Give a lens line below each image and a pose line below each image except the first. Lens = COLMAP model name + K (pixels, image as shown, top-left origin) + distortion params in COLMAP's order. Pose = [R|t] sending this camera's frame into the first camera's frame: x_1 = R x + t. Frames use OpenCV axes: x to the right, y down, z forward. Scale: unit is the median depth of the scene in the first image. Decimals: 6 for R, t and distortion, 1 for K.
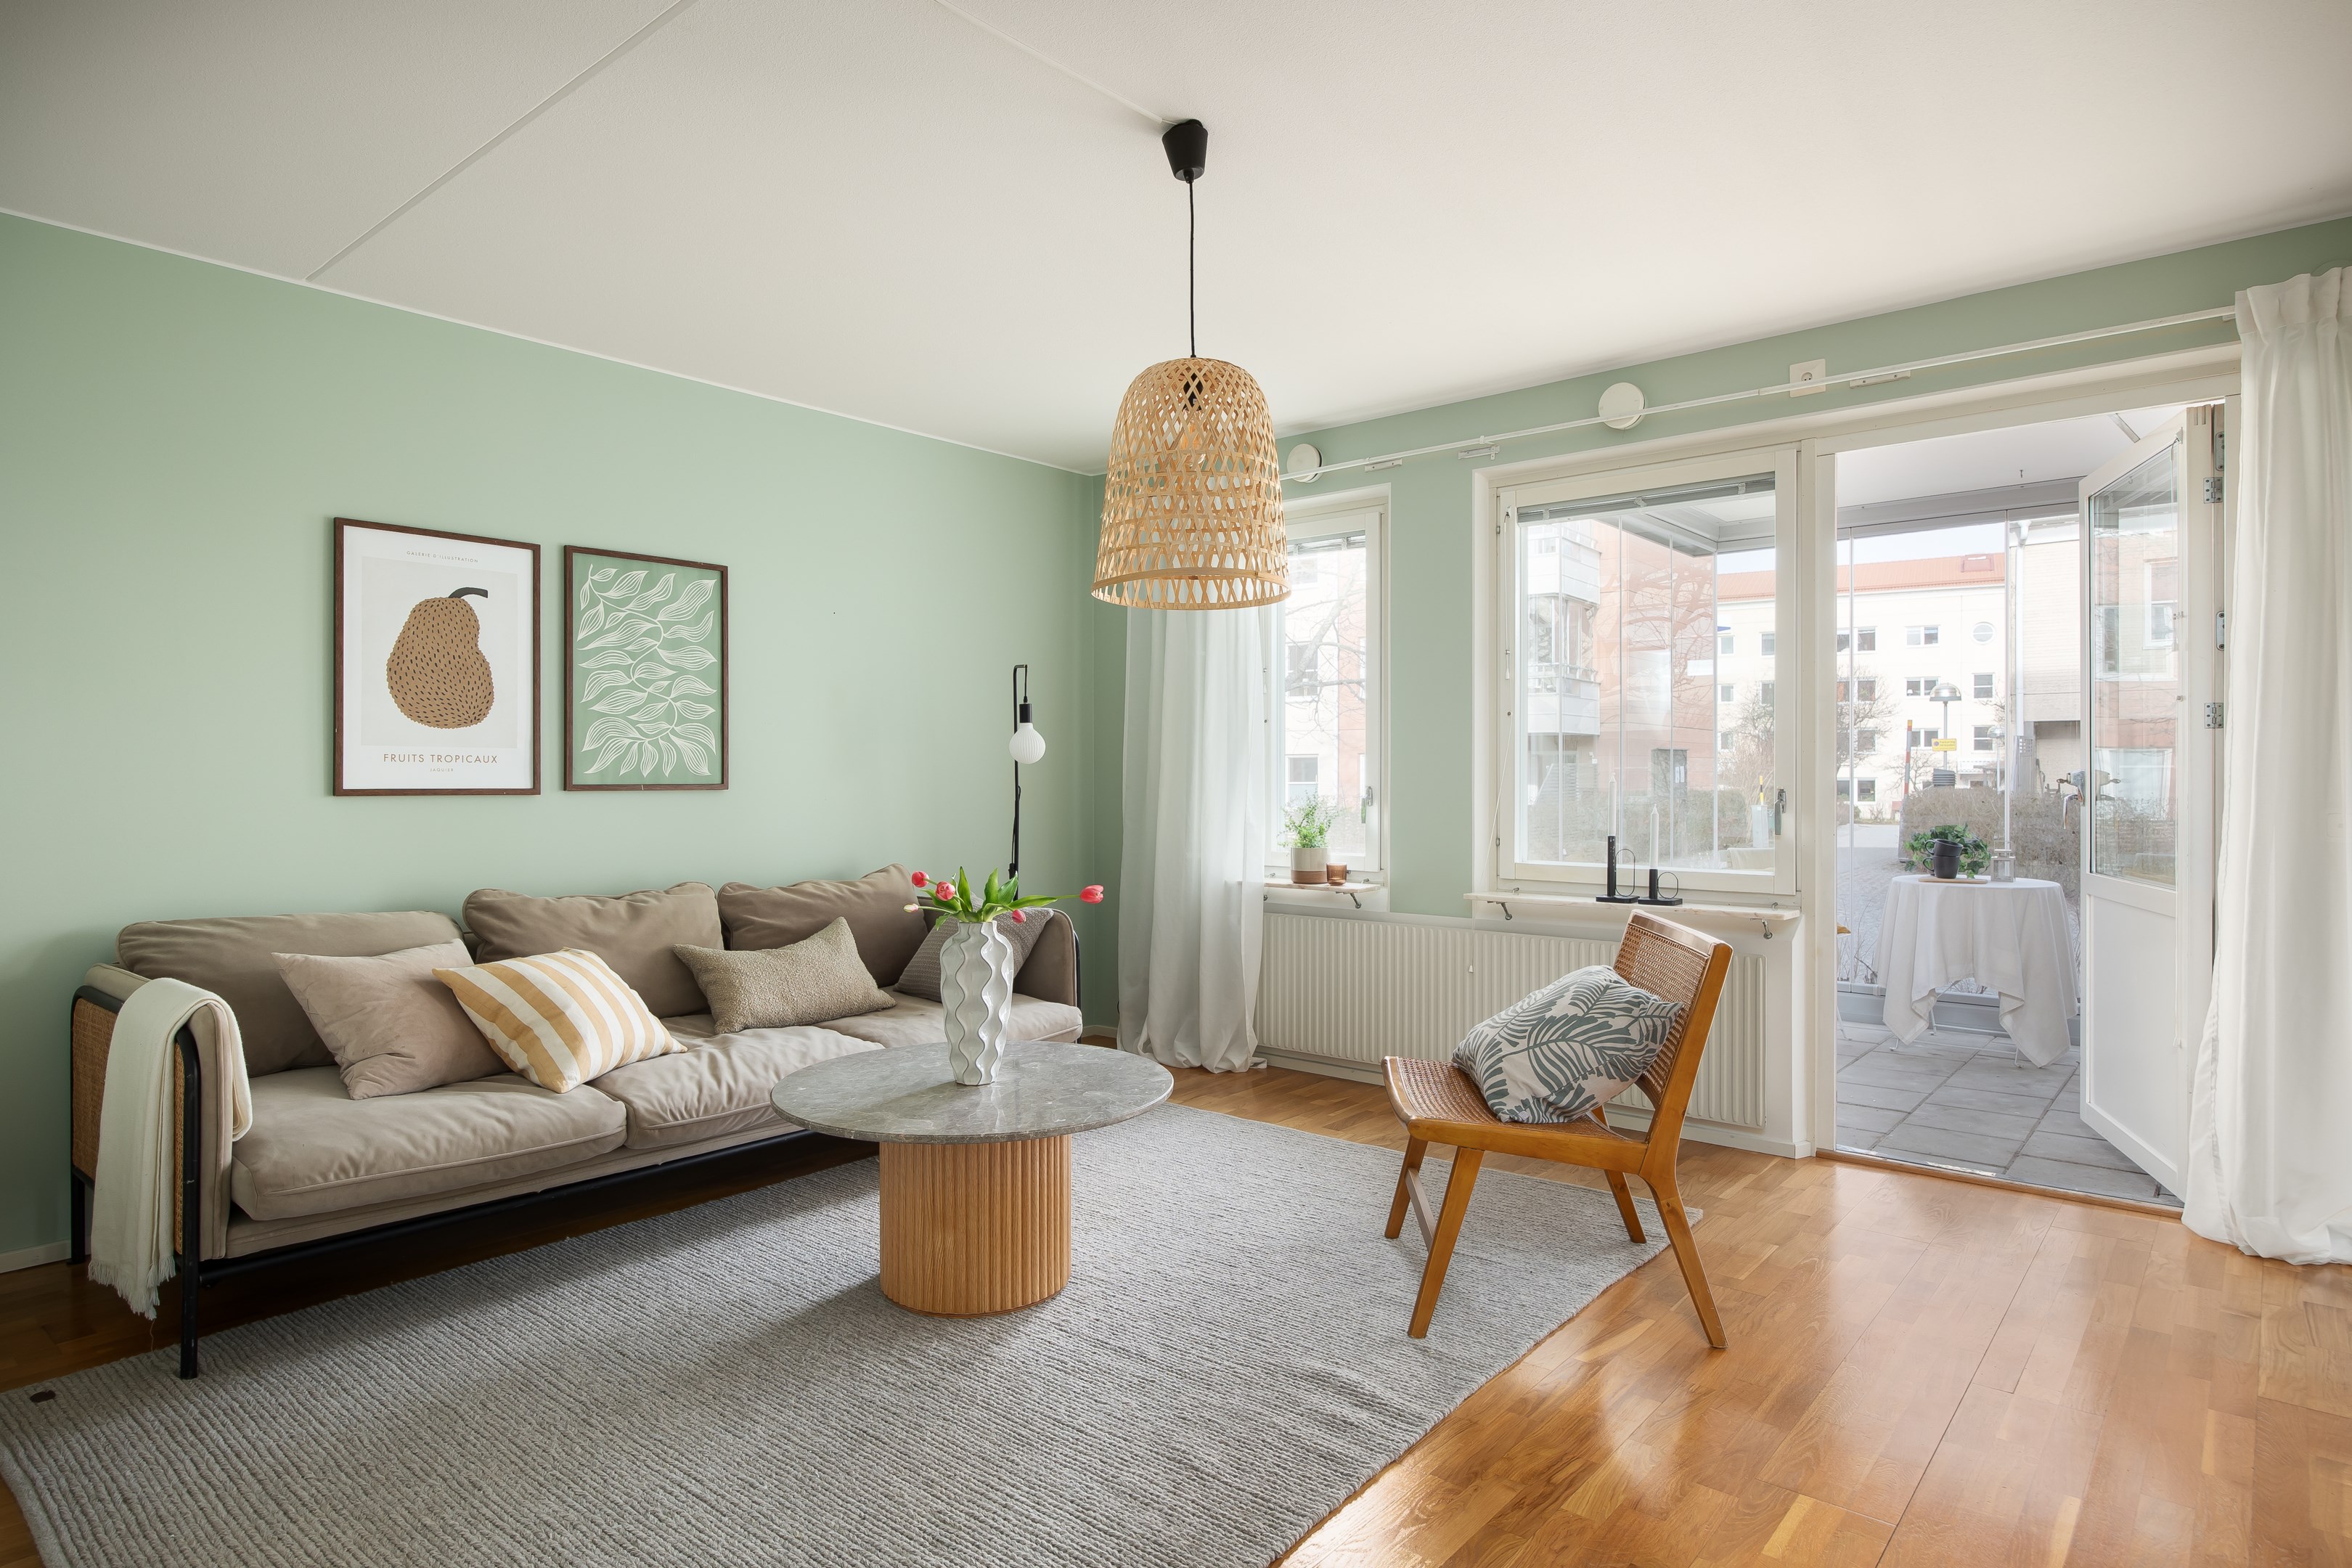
lens RADIAL K [[1358.3, 0, 1172.7], [0, 1358.3, 777.4], [0, 0, 1]] dist [0.001238, -0.000216]
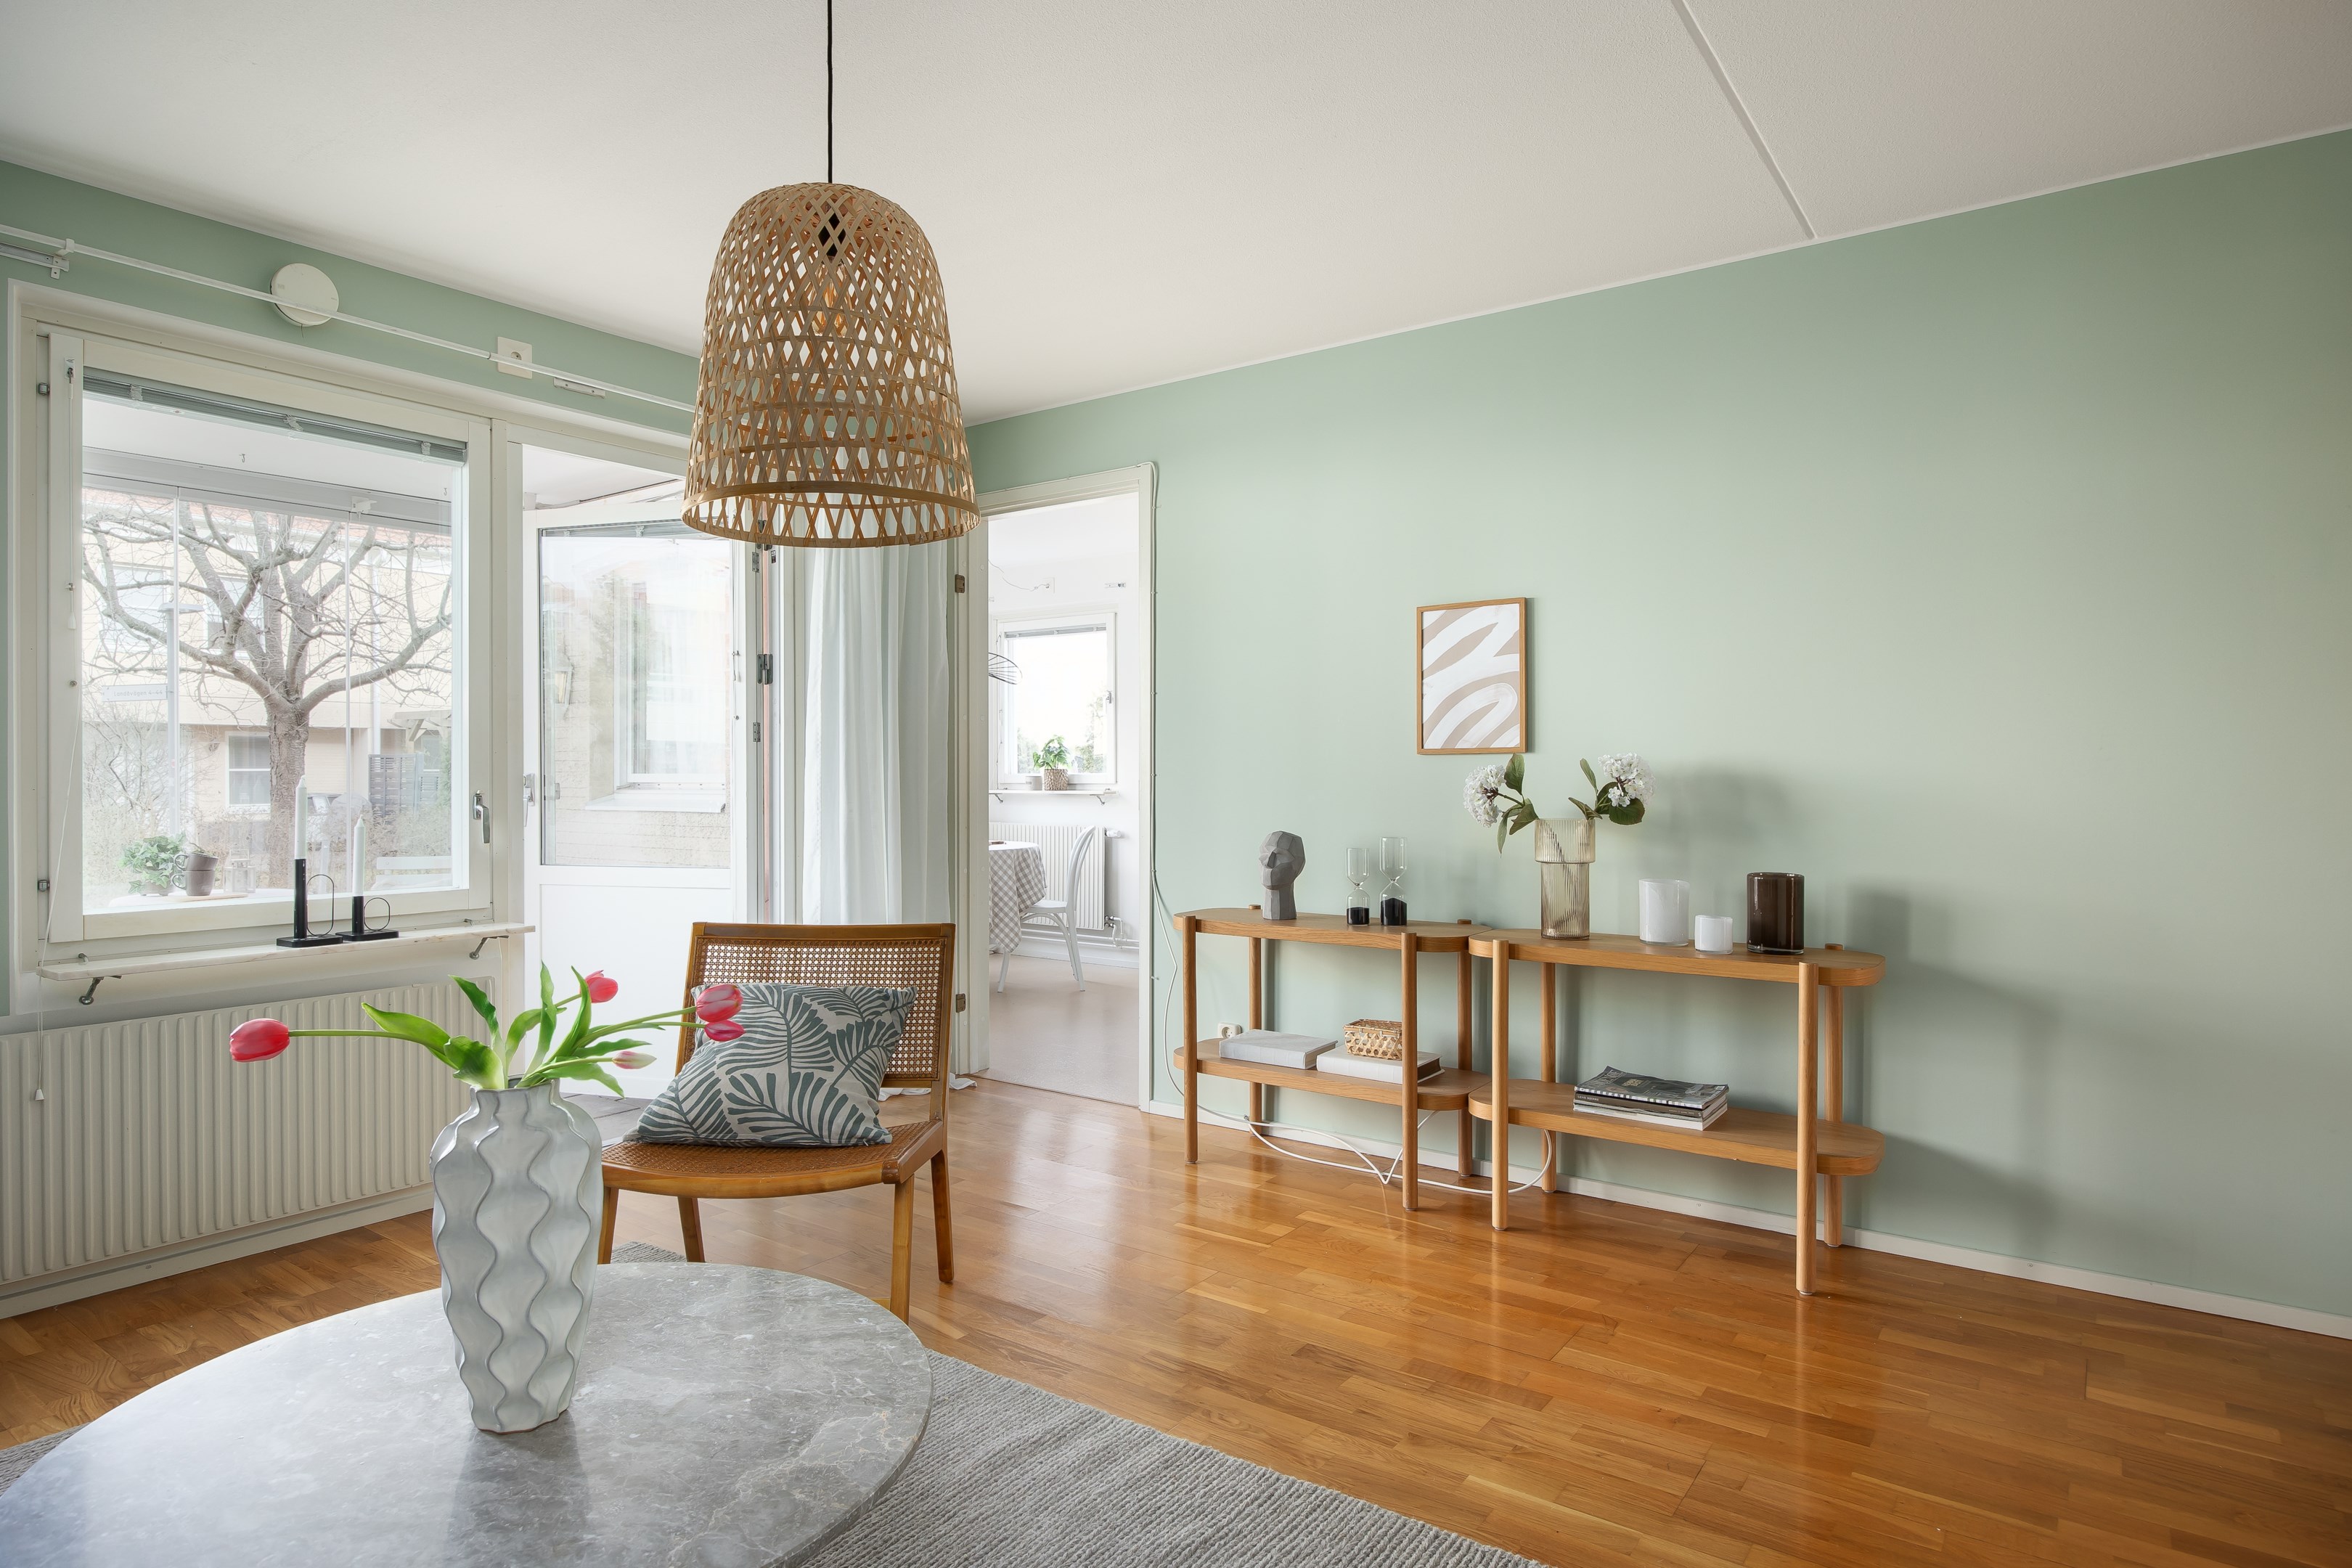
lens RADIAL K [[1358.3, 0, 1153.3], [0, 1358.3, 781.6], [0, 0, 1]] dist [0.001238, -0.000216]
pose [[-0.074882, -0.003071, 0.997188, -0.487458], [0.002536, 0.999991, 0.003270, -0.001493], [-0.997189, 0.002773, -0.074874, 0.606072]]
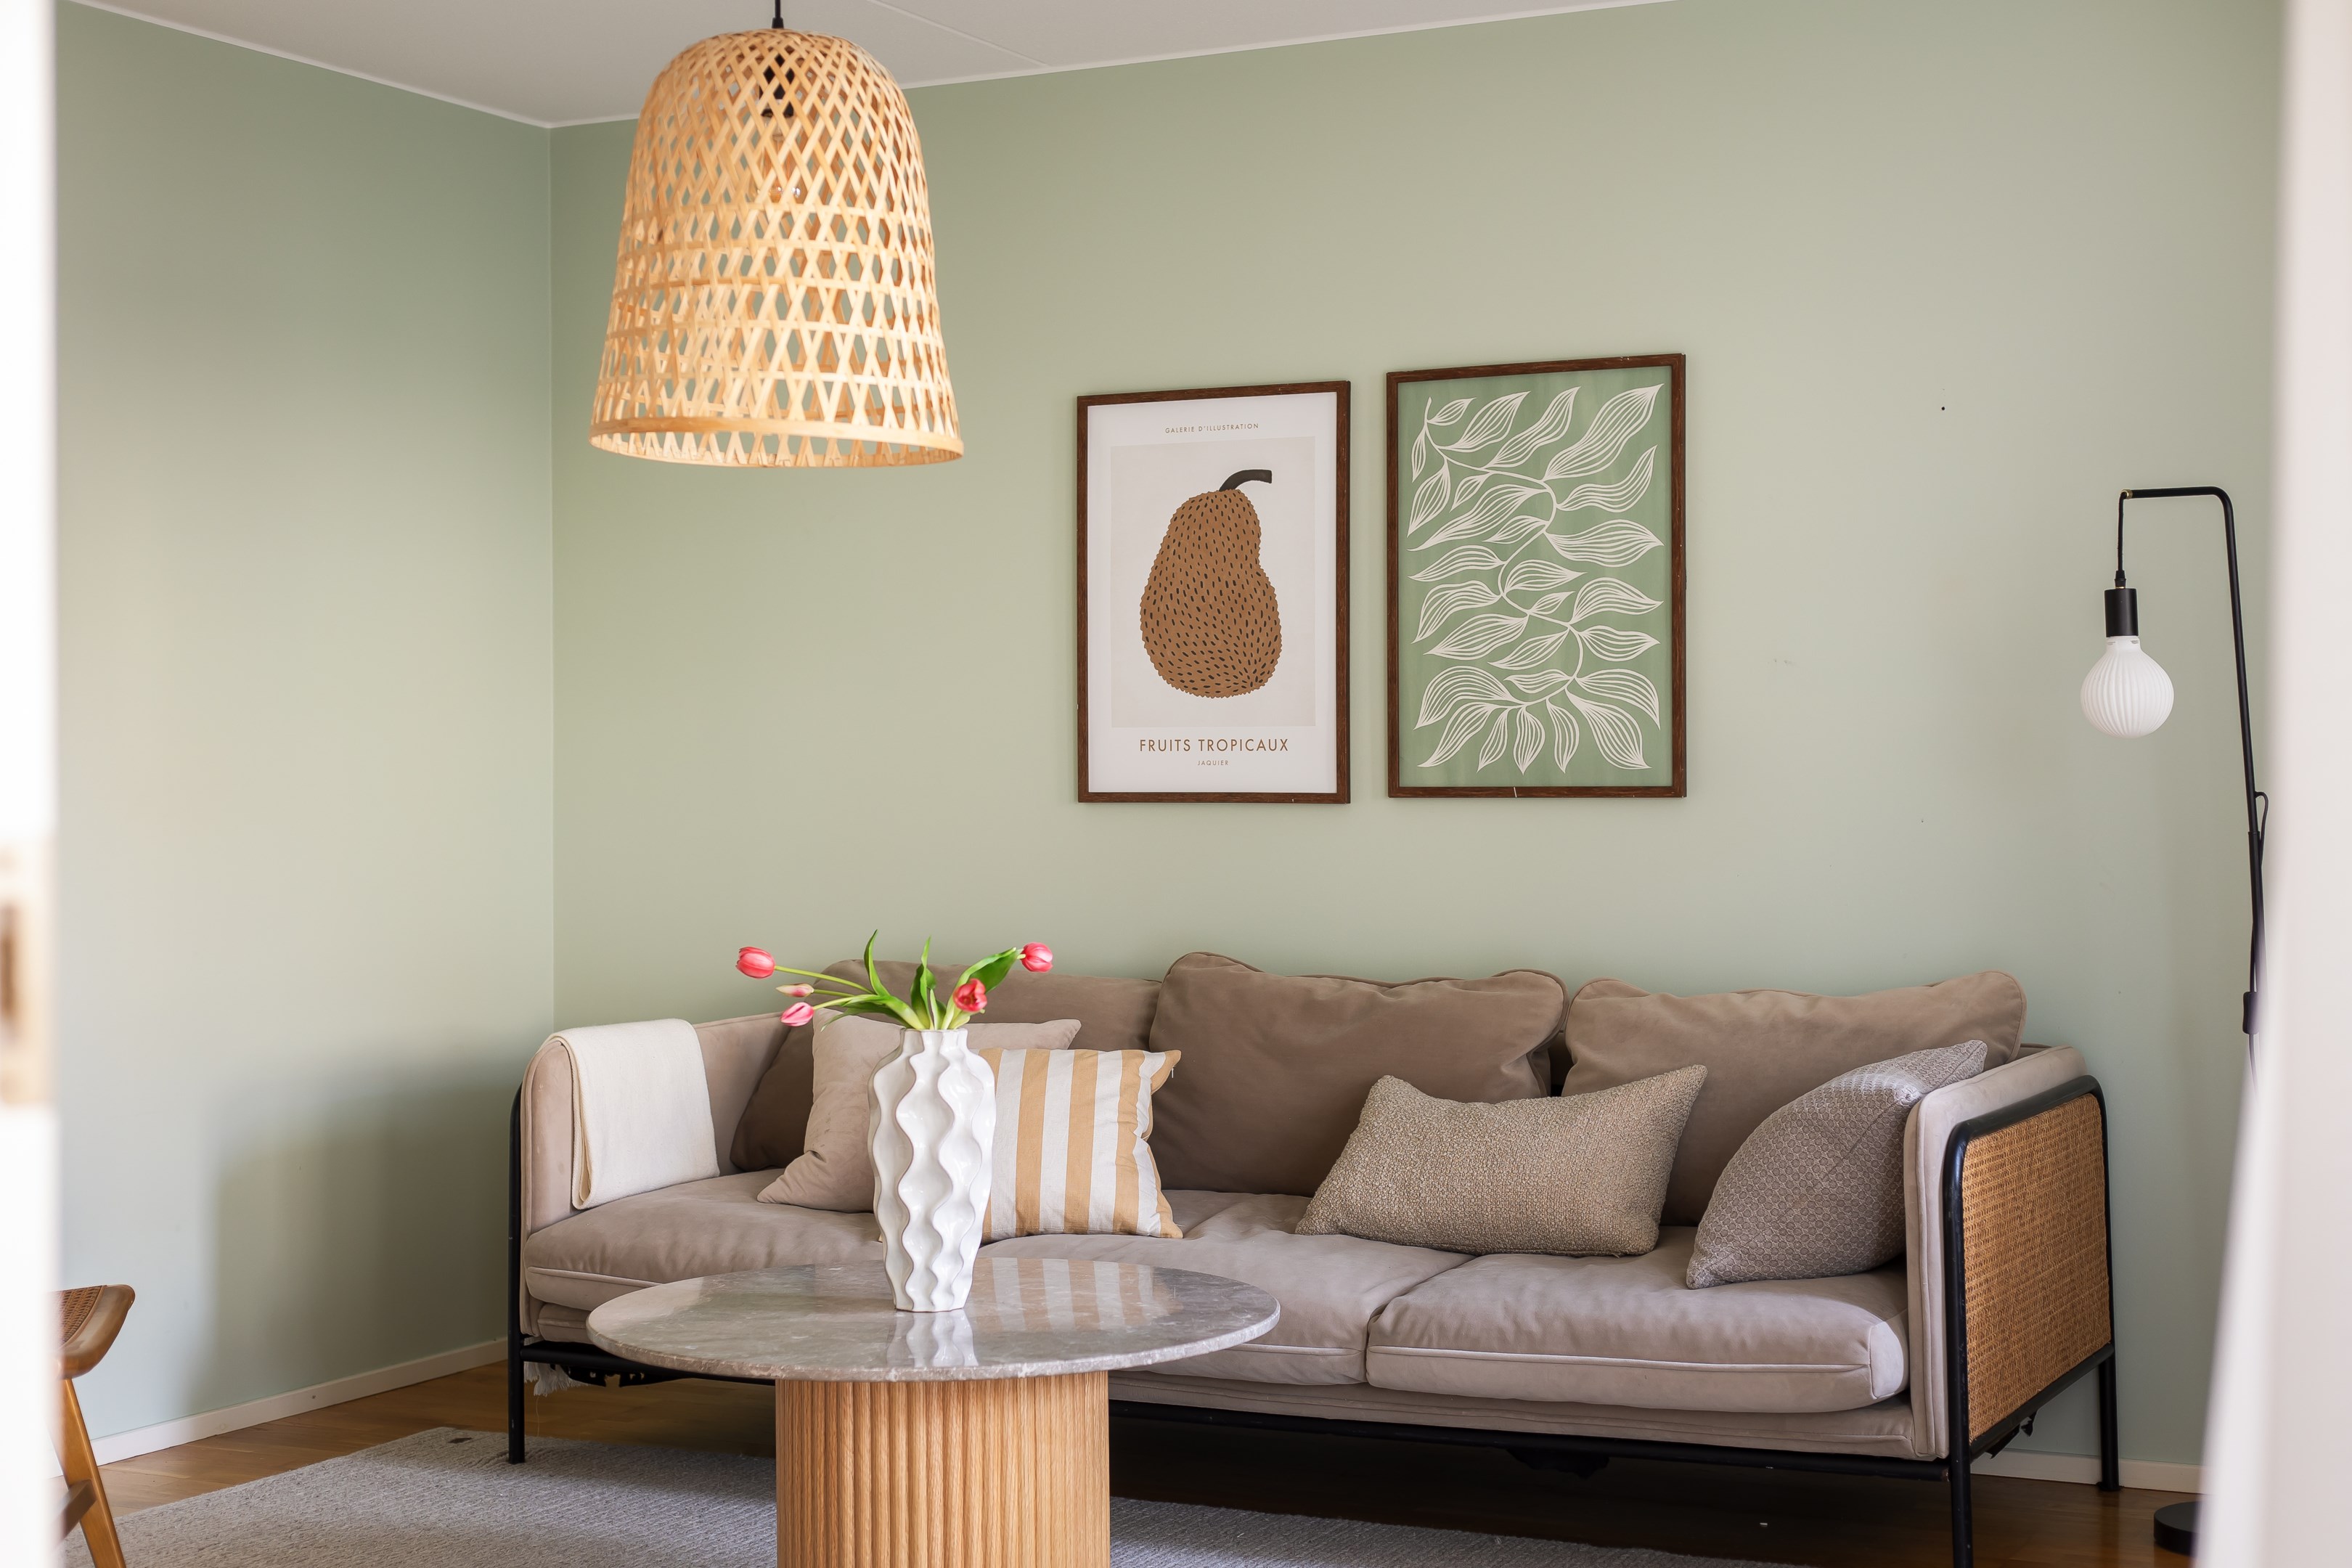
lens RADIAL K [[3457.8, 0, 1168.5], [0, 3457.8, 776.5], [0, 0, 1]] dist [0.022387, 0.000000]
pose [[0.217226, -0.000209, -0.976121, 0.950824], [0.004246, 0.999991, 0.000731, -0.000542], [0.976112, -0.004304, 0.217225, 0.576157]]
